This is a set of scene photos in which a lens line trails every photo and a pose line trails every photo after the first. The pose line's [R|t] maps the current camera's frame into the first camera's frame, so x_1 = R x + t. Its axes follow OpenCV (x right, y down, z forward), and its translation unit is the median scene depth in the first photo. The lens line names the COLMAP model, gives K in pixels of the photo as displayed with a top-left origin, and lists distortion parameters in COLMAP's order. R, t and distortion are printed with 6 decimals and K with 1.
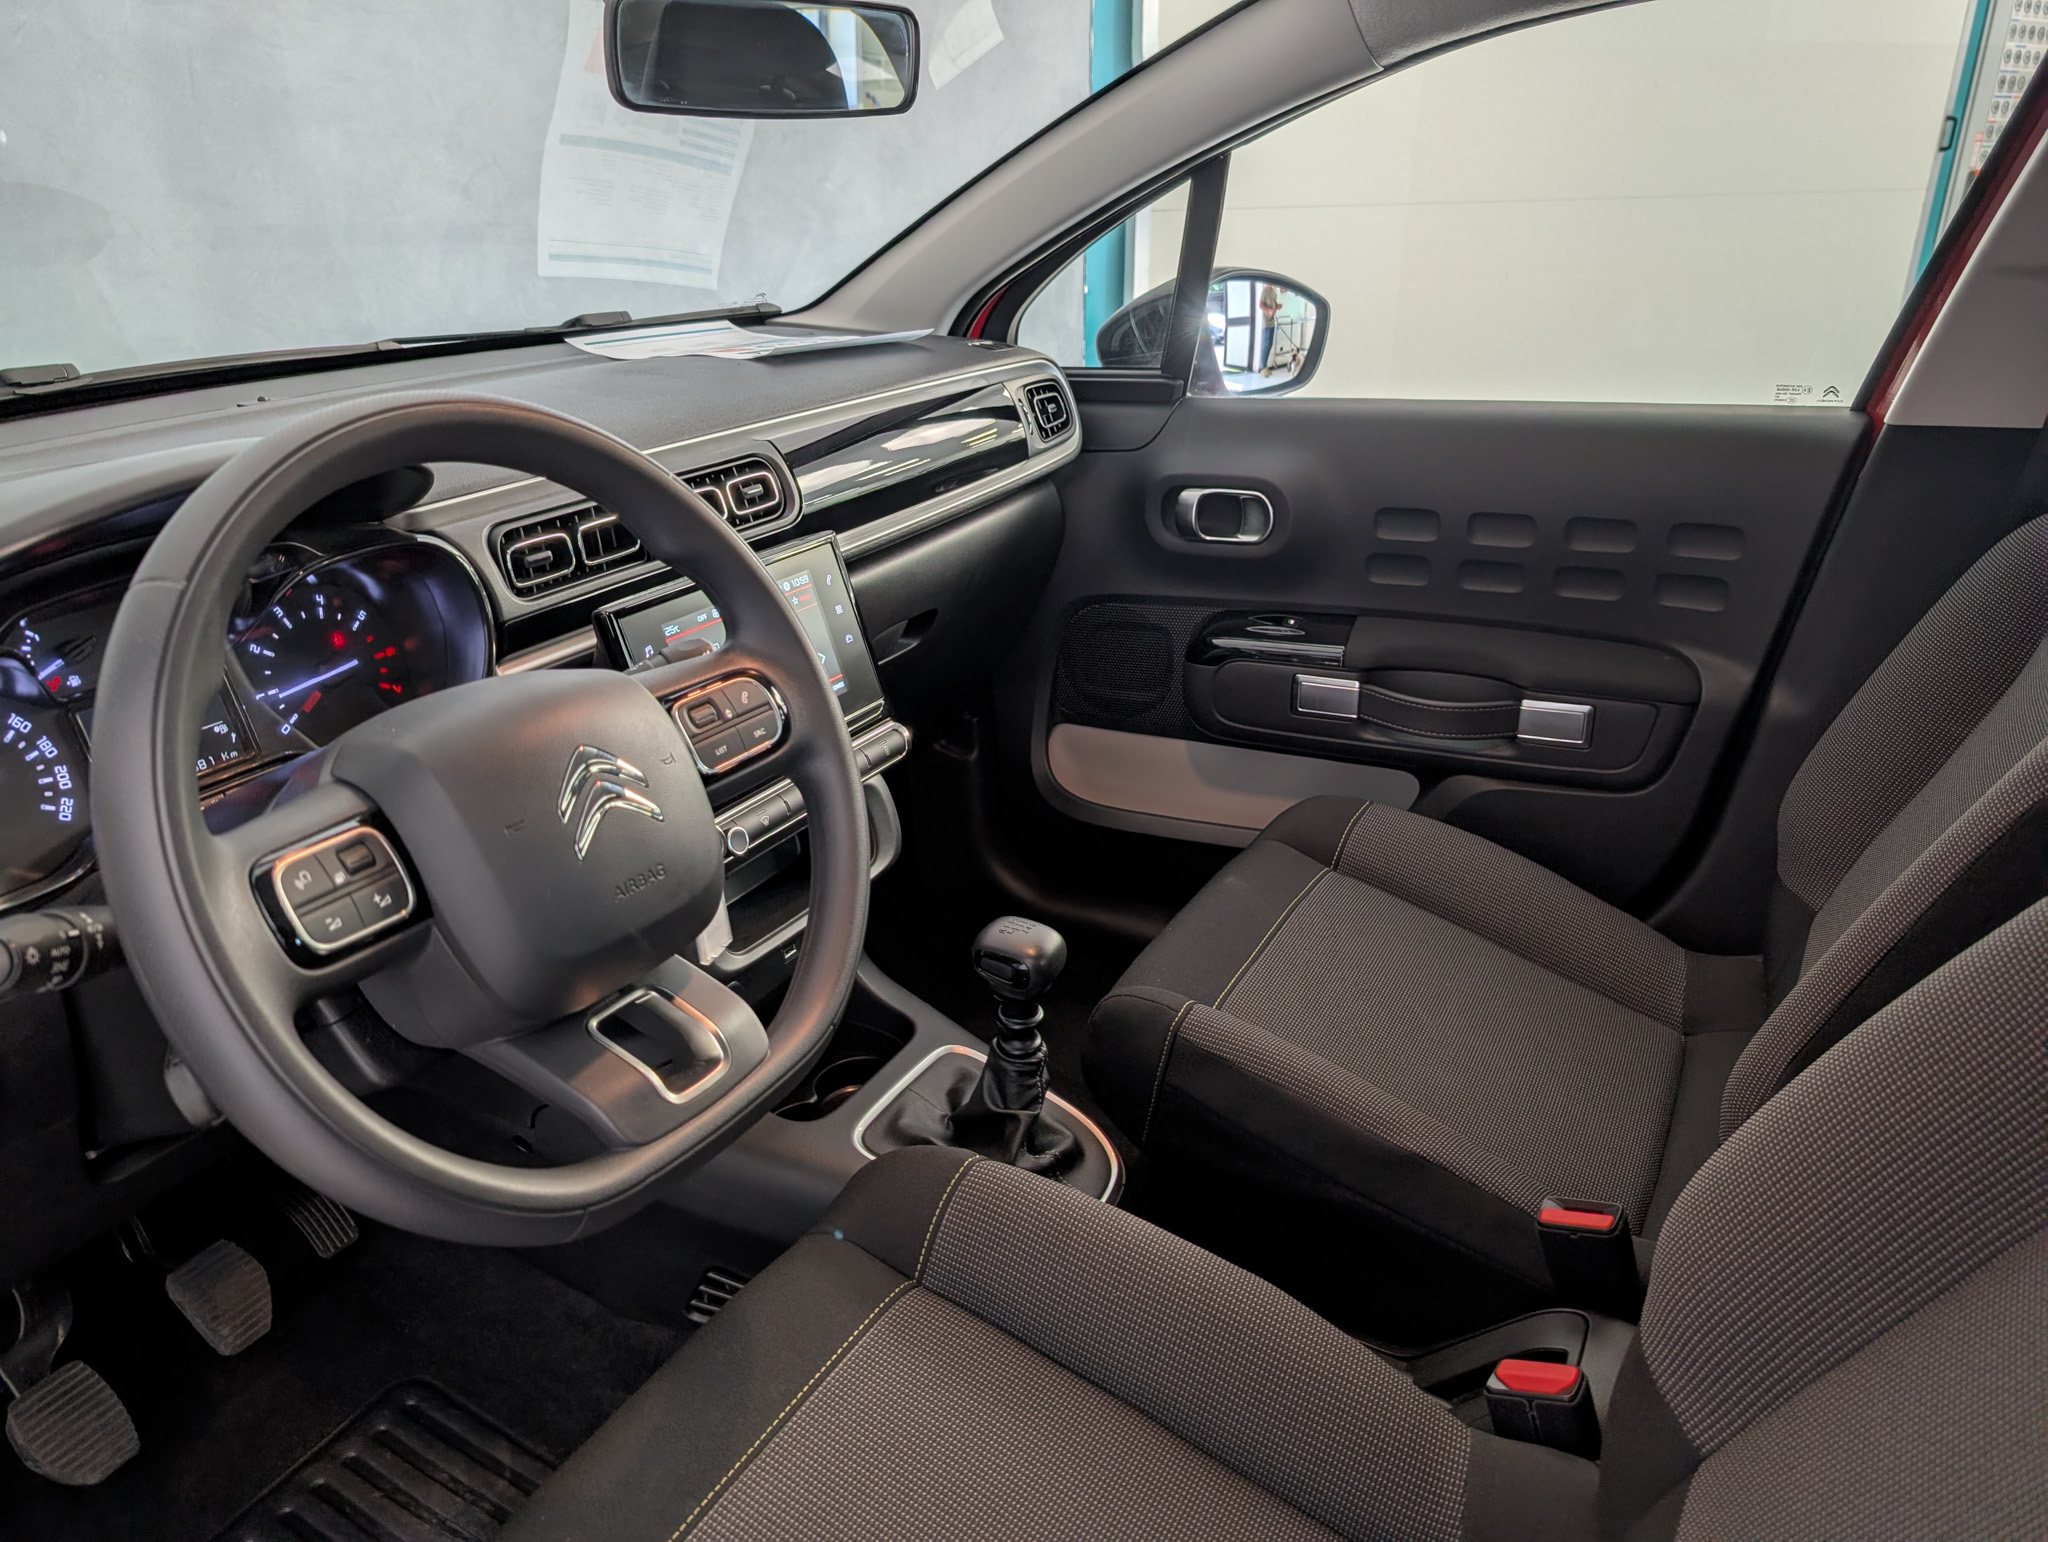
lens RADIAL K [[1551.7, 0, 1030.7], [0, 1551.7, 784.5], [0, 0, 1]] dist [0.038694, -0.034891]
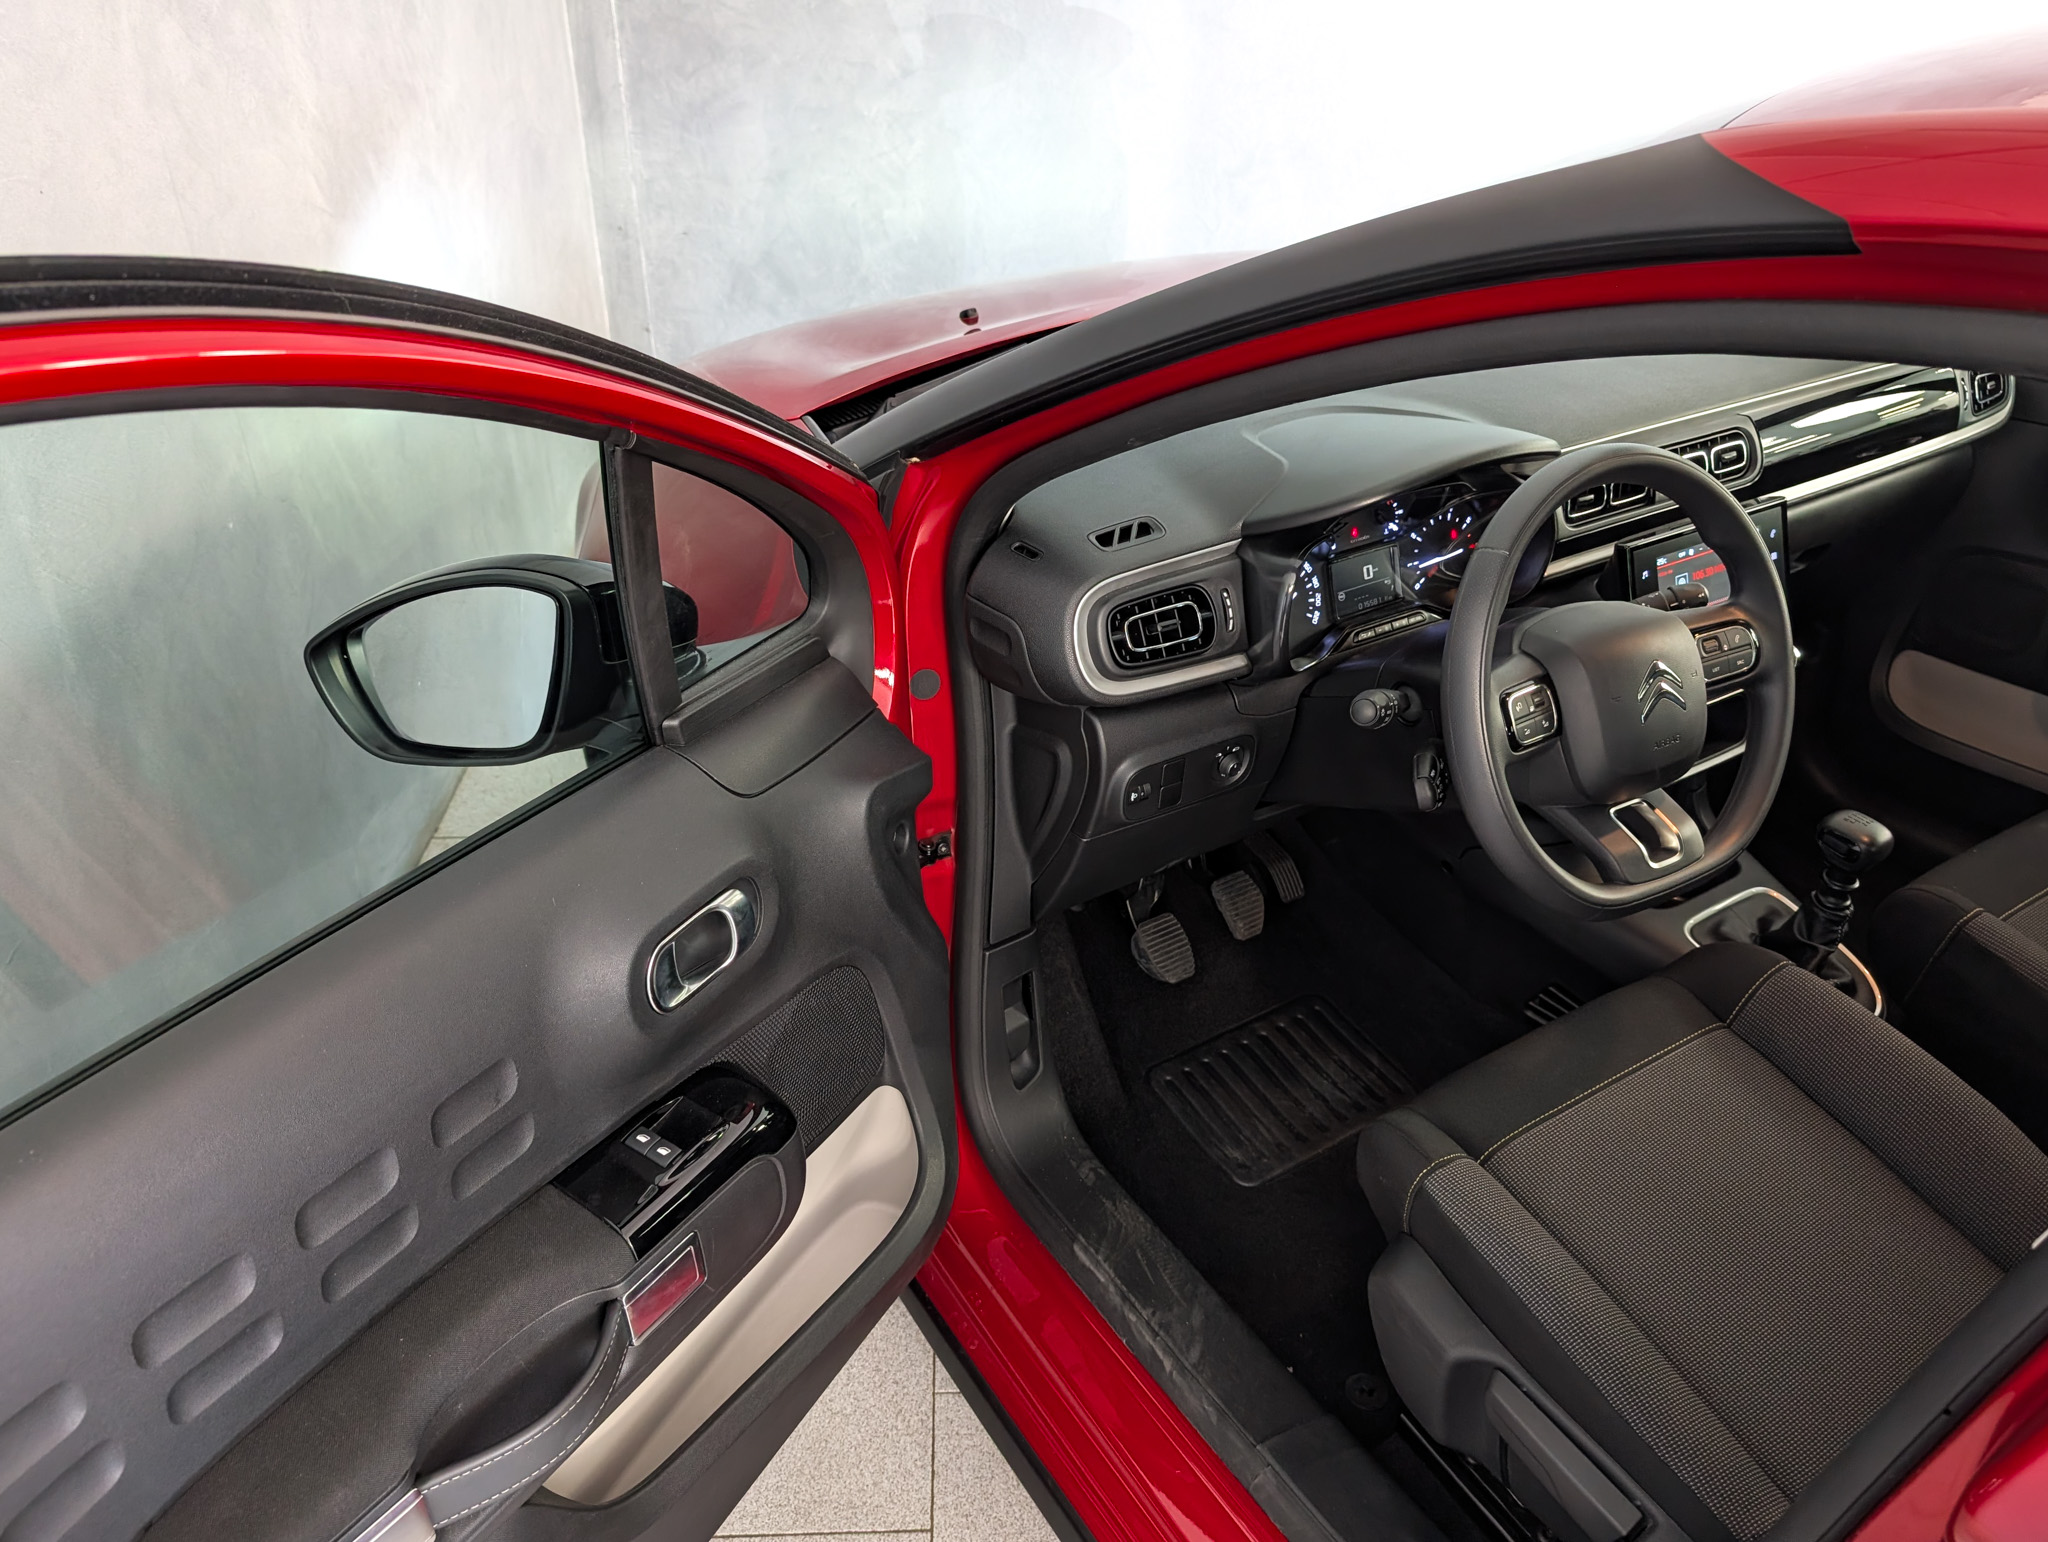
lens RADIAL K [[1551.7, 0, 1021.0], [0, 1551.7, 773.8], [0, 0, 1]] dist [0.038694, -0.034891]
pose [[0.873471, 0.256109, -0.414073, -0.096019], [-0.199956, 0.964135, 0.174530, -0.042064], [0.443921, -0.069651, 0.893355, -0.588911]]
